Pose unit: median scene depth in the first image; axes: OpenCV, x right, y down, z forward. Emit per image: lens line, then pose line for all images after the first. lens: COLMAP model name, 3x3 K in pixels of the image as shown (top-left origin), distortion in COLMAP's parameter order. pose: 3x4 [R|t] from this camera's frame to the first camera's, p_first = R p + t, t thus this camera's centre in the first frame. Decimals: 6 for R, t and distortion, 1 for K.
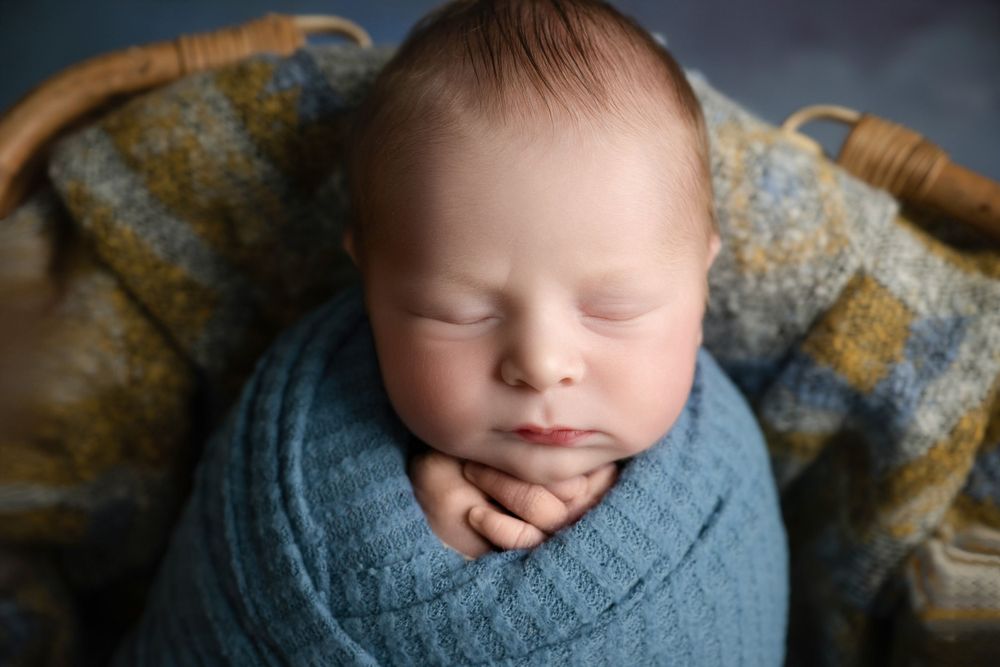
lens RADIAL K [[2127.5, 0, 500.0], [0, 2127.5, 333.5], [0, 0, 1]] dist [0.272181, 0.173407]
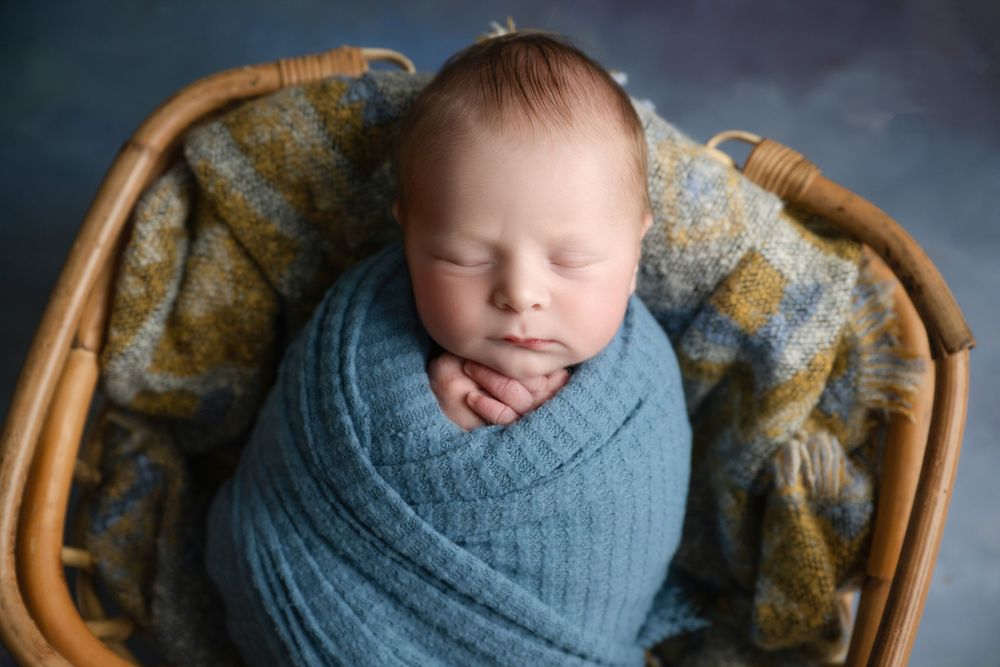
lens RADIAL K [[1782.7, 0, 500.0], [0, 1782.7, 333.5], [0, 0, 1]] dist [0.210819, 0.062060]
pose [[0.998853, 0.047457, -0.006365, 0.011312], [-0.047302, 0.998623, 0.022686, 0.007838], [0.007433, -0.022358, 0.999722, -0.192809]]
